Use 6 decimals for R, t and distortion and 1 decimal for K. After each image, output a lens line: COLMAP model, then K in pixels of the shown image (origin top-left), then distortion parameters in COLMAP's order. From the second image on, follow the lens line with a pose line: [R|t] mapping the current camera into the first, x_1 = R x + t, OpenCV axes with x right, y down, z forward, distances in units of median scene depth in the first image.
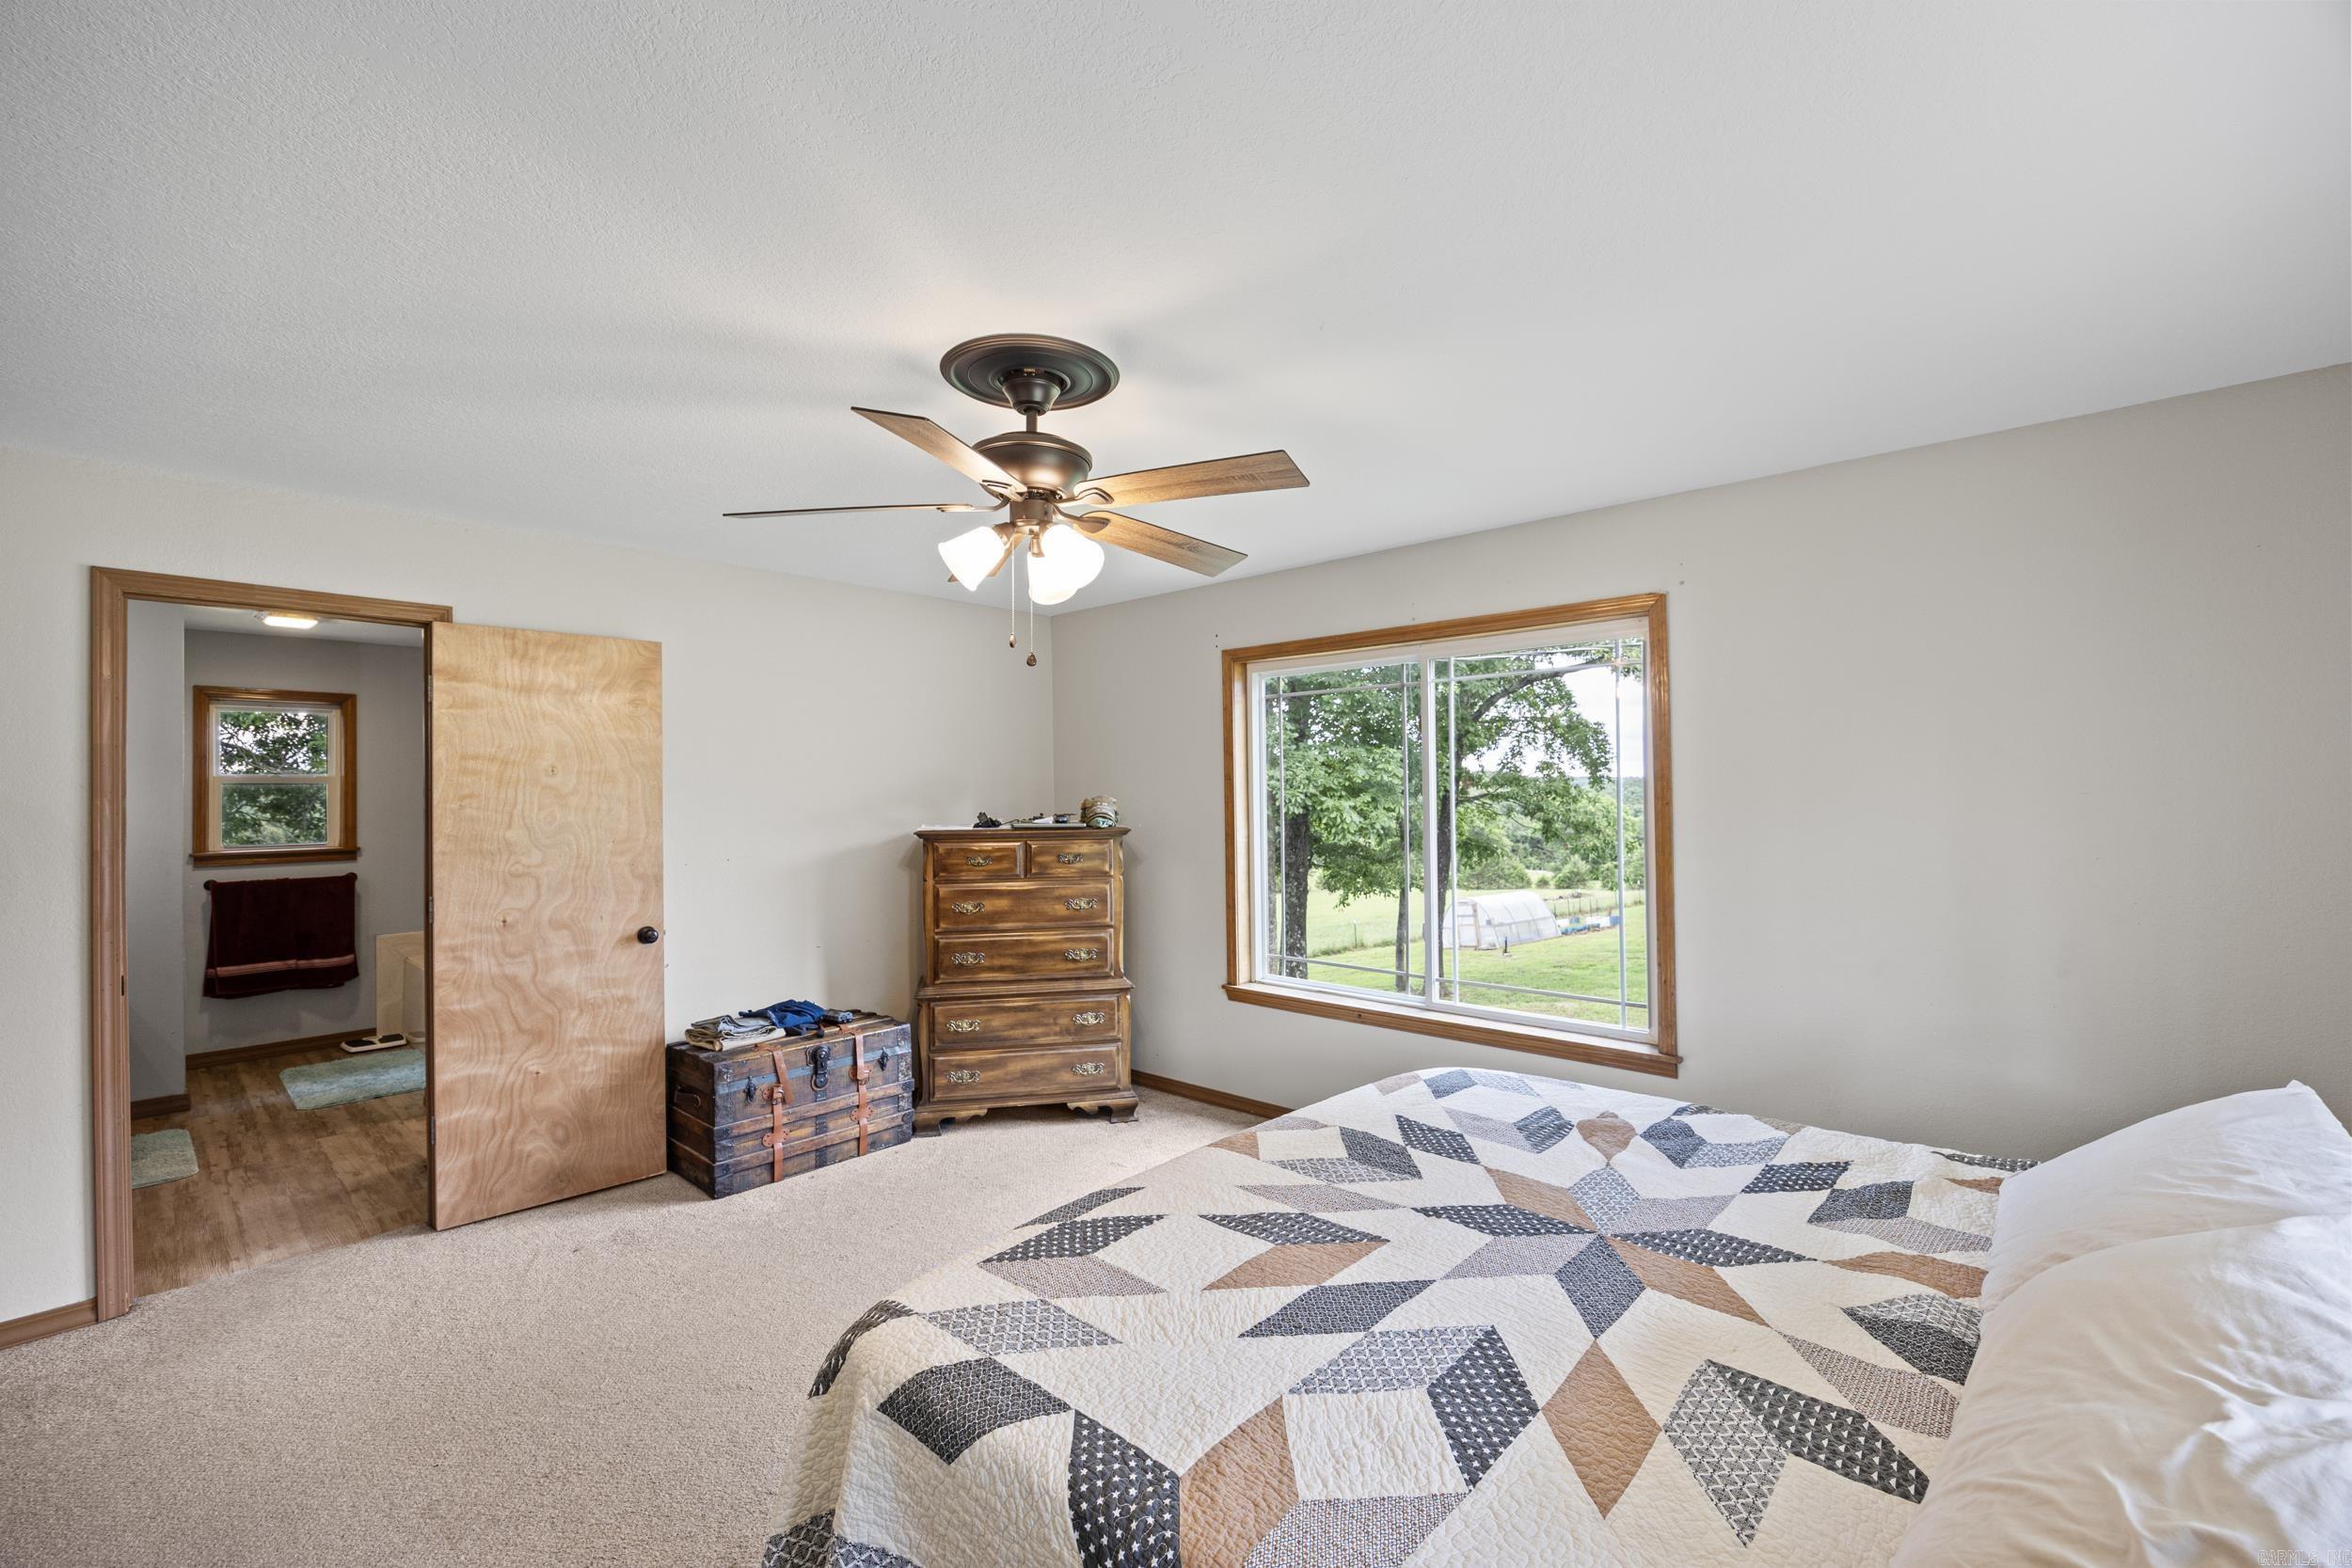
lens RADIAL K [[993.6, 0, 1184.8], [0, 993.6, 775.9], [0, 0, 1]] dist [-0.009490, -0.000458]
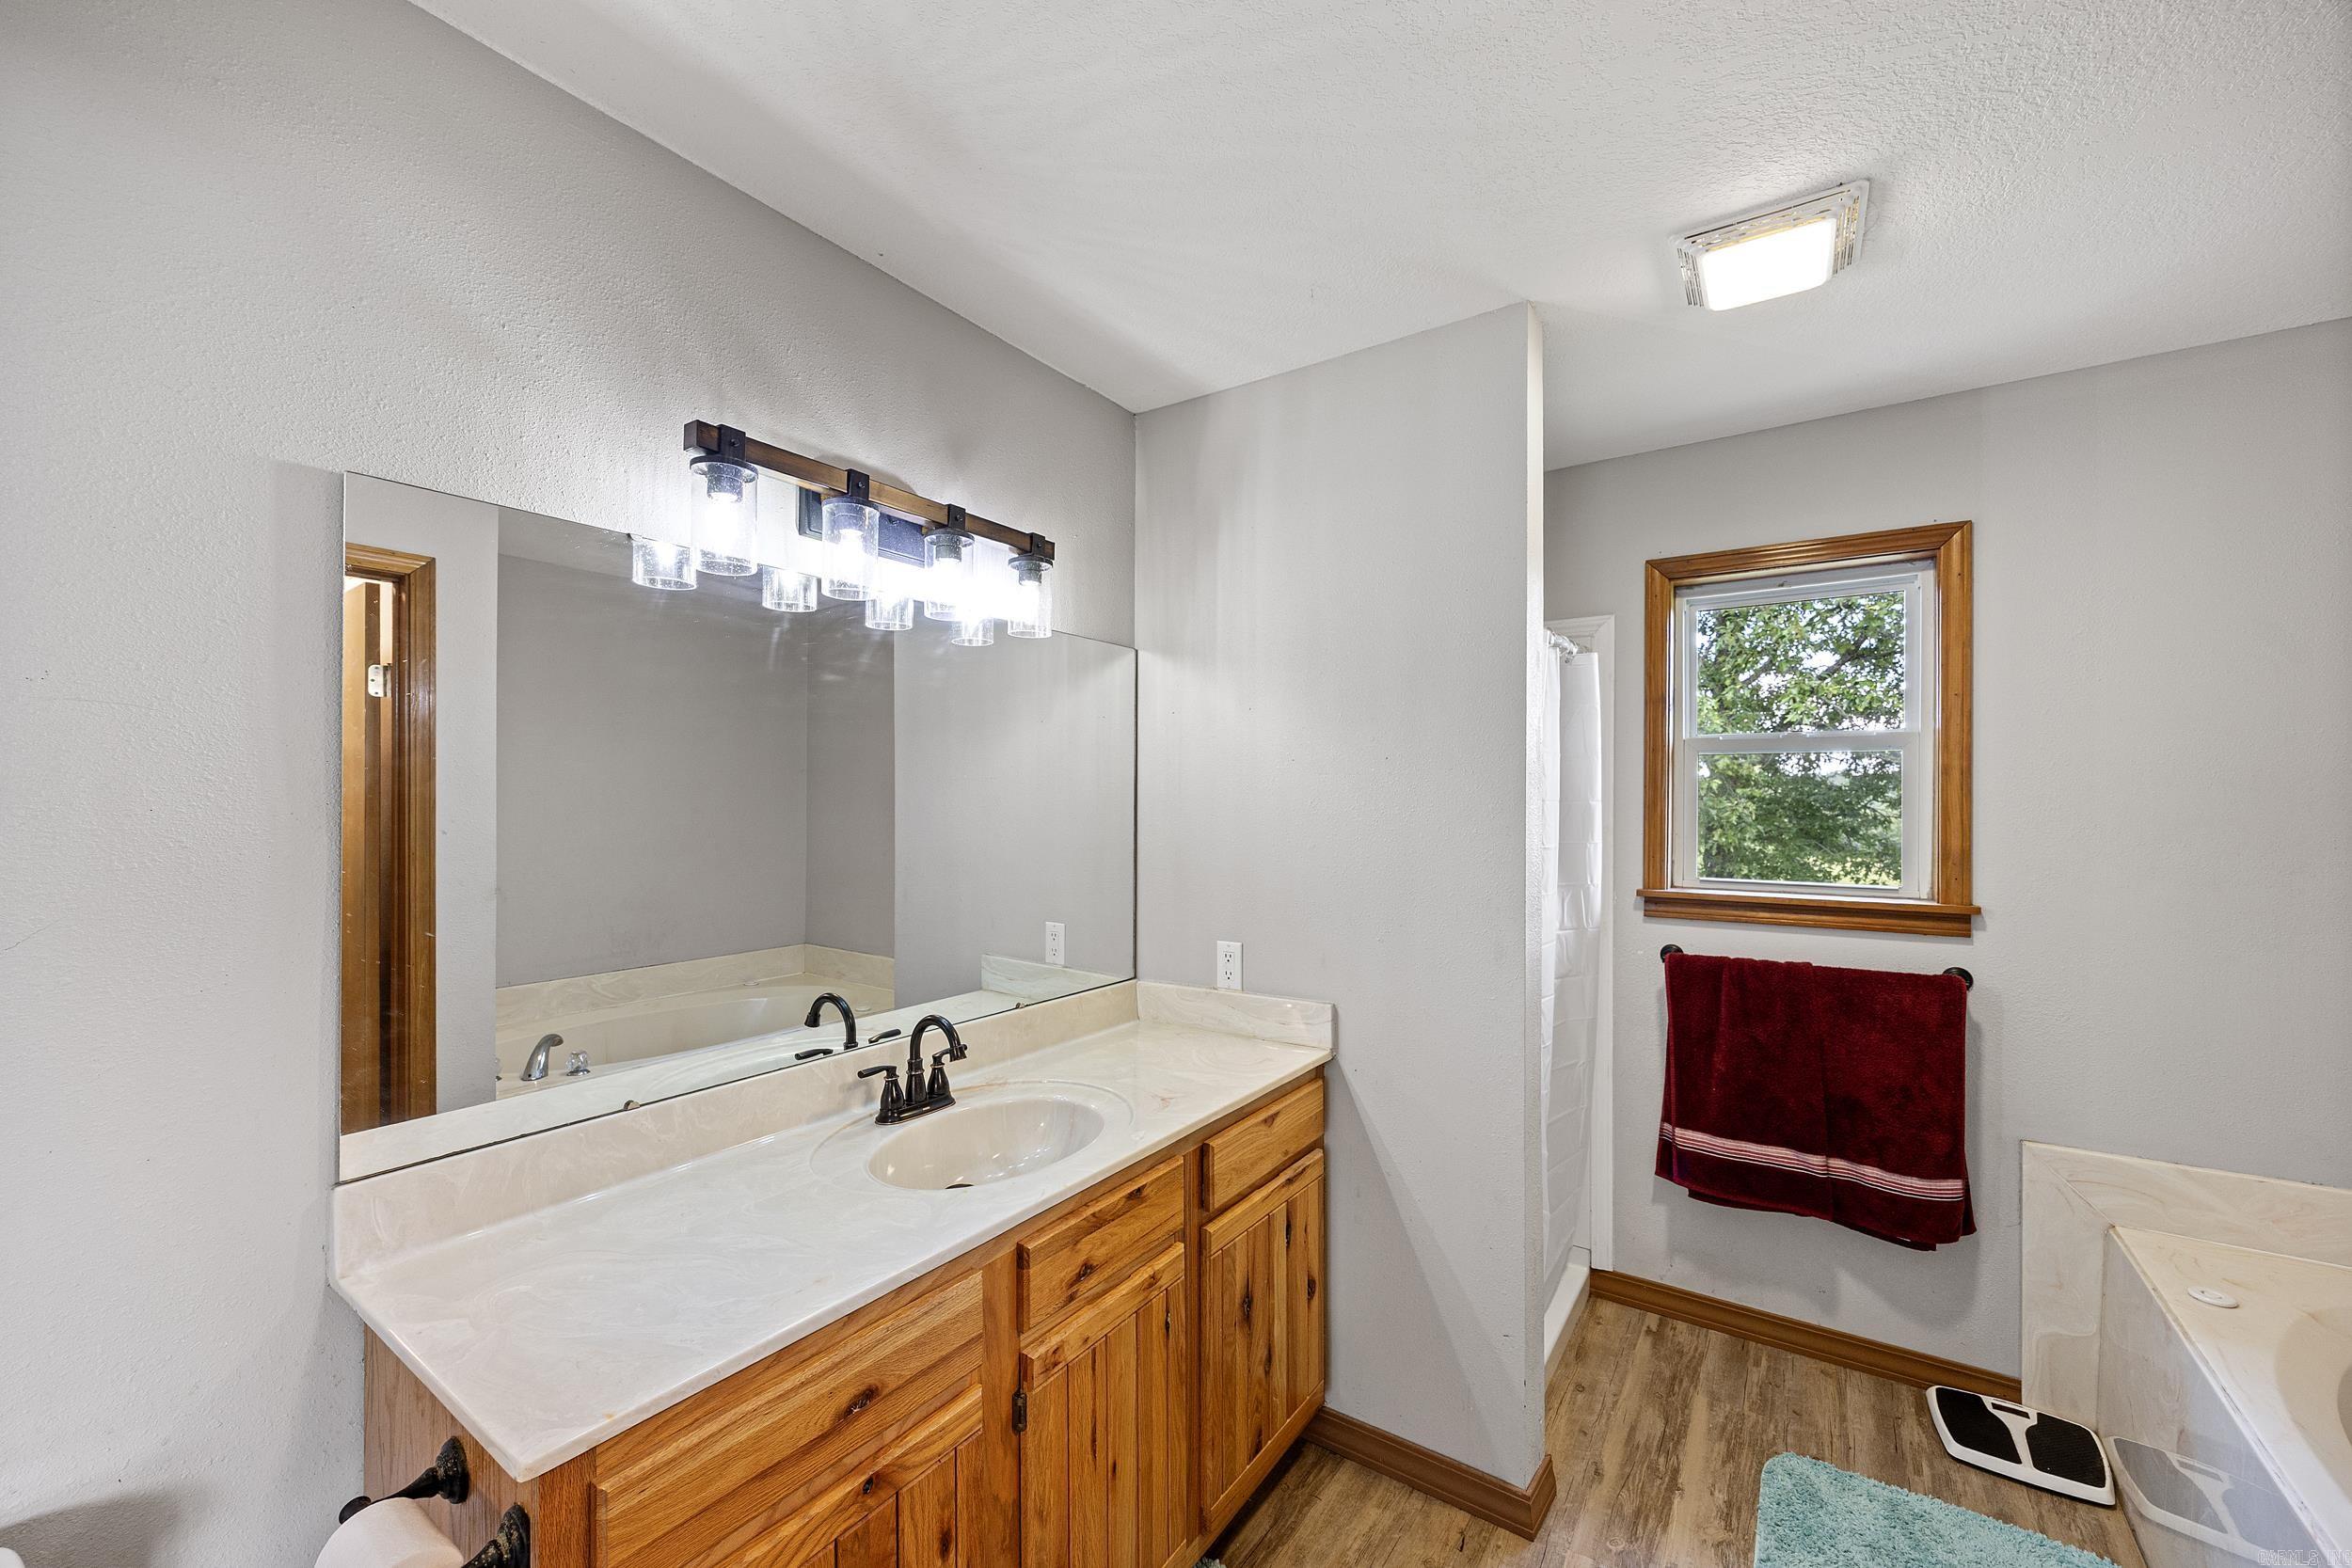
lens RADIAL K [[902.8, 0, 1181.3], [0, 902.8, 786.0], [0, 0, 1]] dist [-0.003444, -0.000003]
pose [[0.146887, 0.005730, -0.989137, -0.534838], [0.004894, 0.999967, 0.006519, 0.018371], [0.989141, -0.005799, 0.146854, 0.641041]]
